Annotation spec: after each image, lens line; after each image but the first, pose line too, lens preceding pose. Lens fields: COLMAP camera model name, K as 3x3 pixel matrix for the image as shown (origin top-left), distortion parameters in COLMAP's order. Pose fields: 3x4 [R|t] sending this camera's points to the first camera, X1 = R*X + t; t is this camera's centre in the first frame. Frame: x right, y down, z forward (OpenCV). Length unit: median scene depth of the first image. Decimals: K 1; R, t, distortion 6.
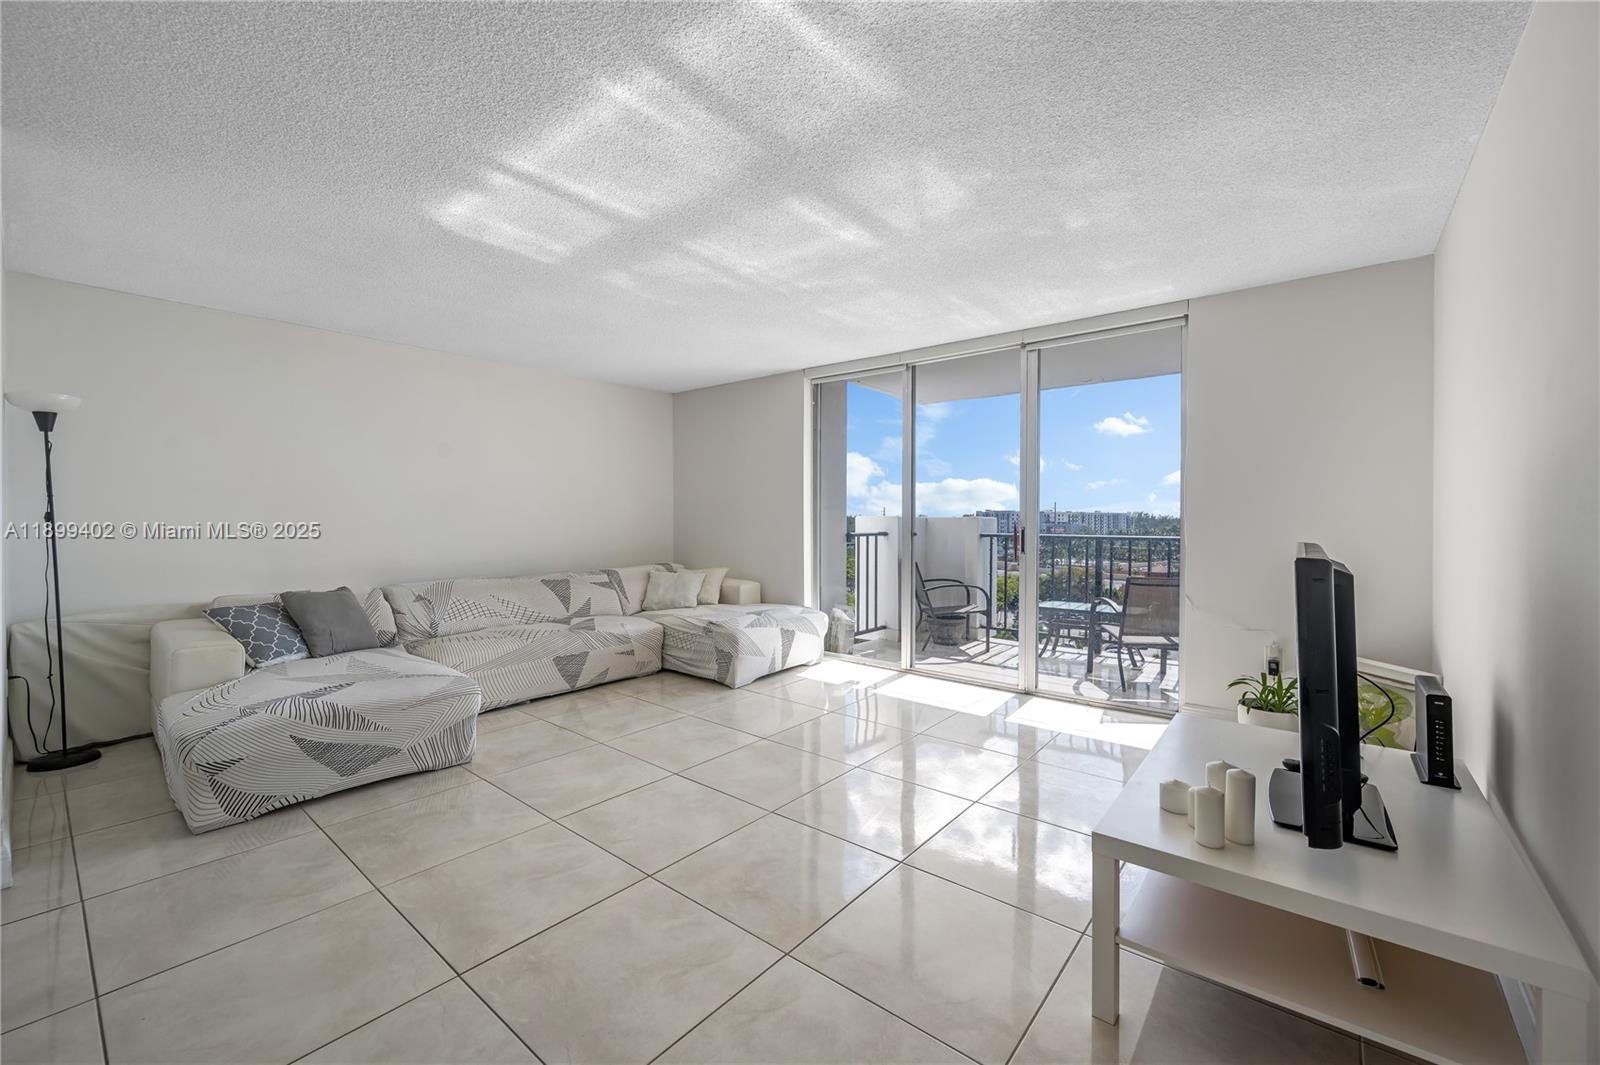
lens RADIAL K [[644.3, 0, 794.5], [0, 644.3, 519.8], [0, 0, 1]] dist [-0.008367, -0.000935]
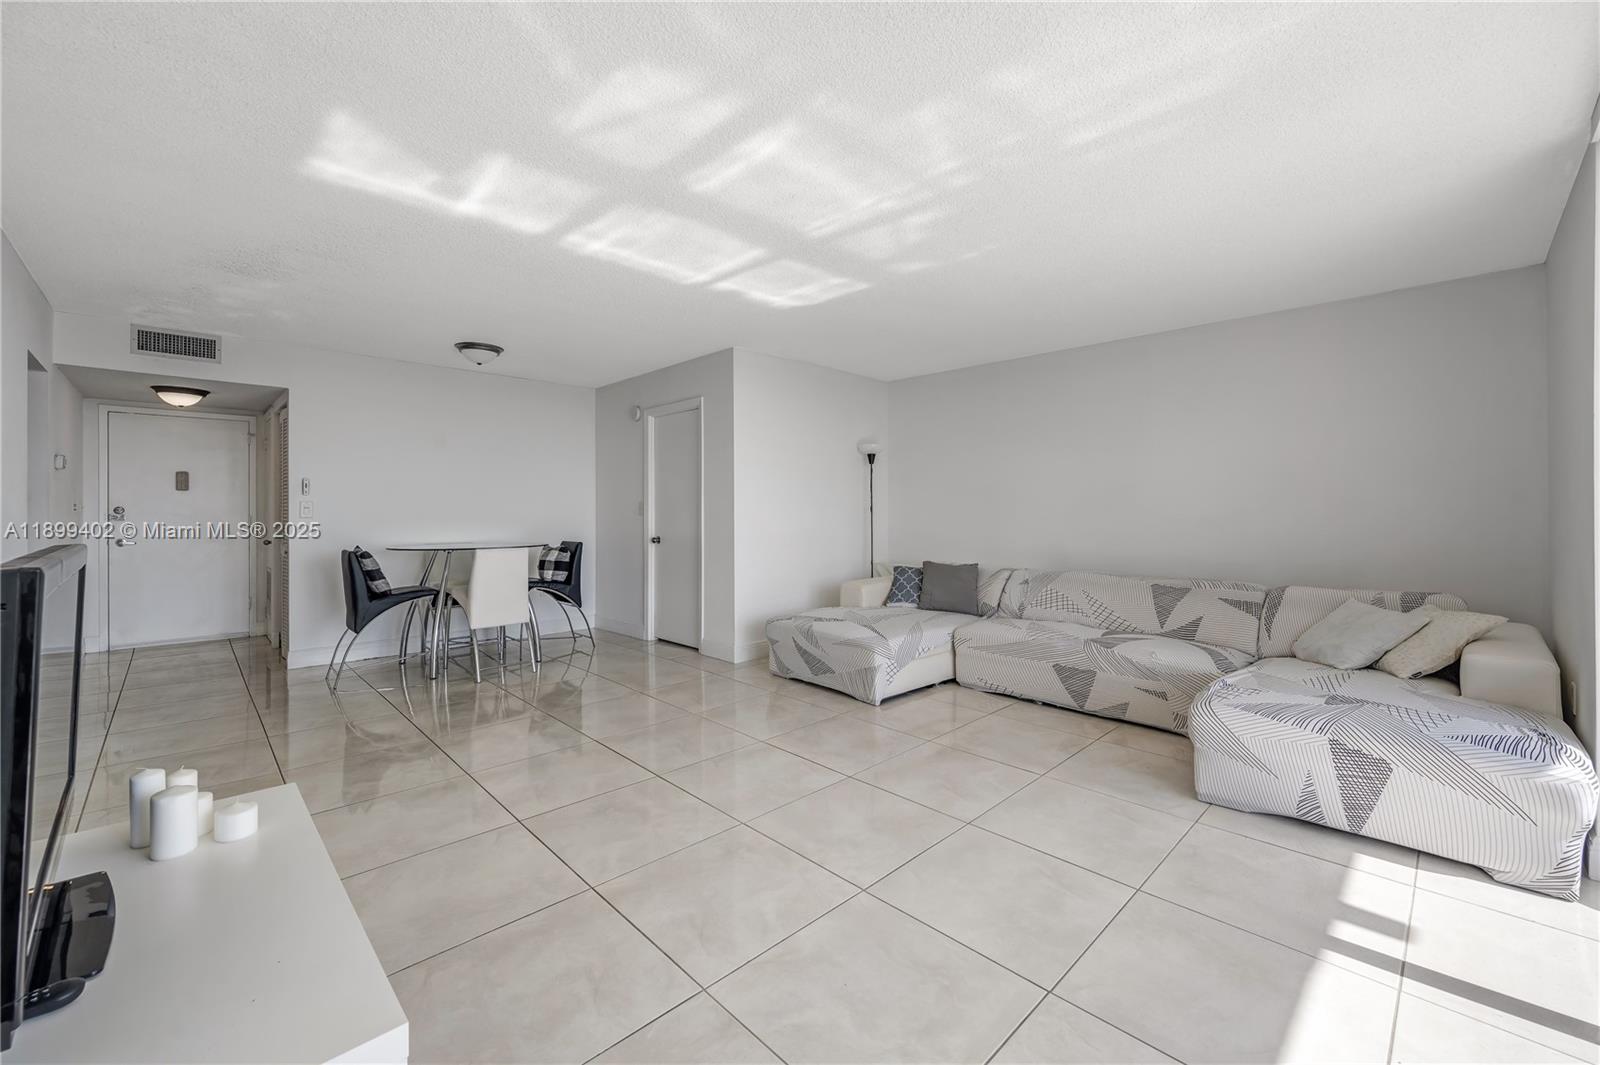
lens RADIAL K [[644.3, 0, 818.2], [0, 644.3, 508.9], [0, 0, 1]] dist [-0.008367, -0.000935]
pose [[-0.102901, -0.004531, -0.994681, 0.527641], [-0.007333, 0.999966, -0.003797, 0.000572], [0.994665, 0.006904, -0.102931, 0.707762]]
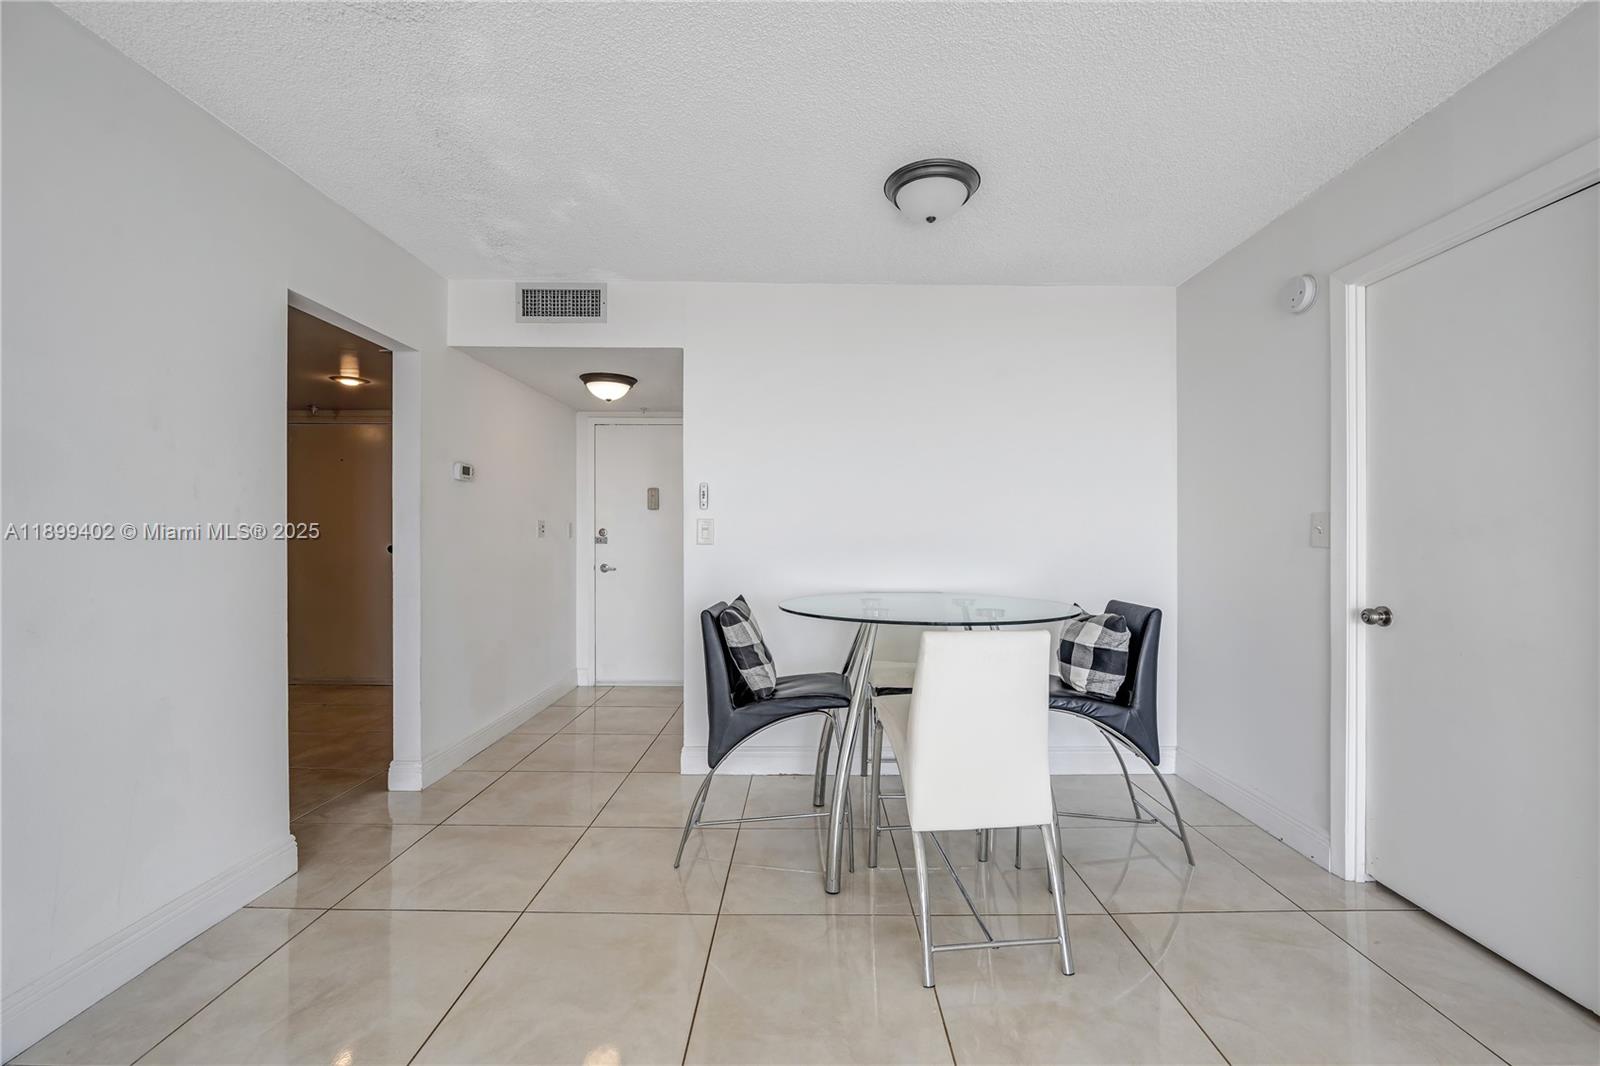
lens RADIAL K [[650.9, 0, 799.3], [0, 650.9, 532.2], [0, 0, 1]] dist [-0.002707, 0.000947]
pose [[-0.786730, -0.004408, -0.617281, -0.084319], [-0.009018, 0.999950, 0.004353, 0.000427], [0.617231, 0.008991, -0.786731, 0.371687]]
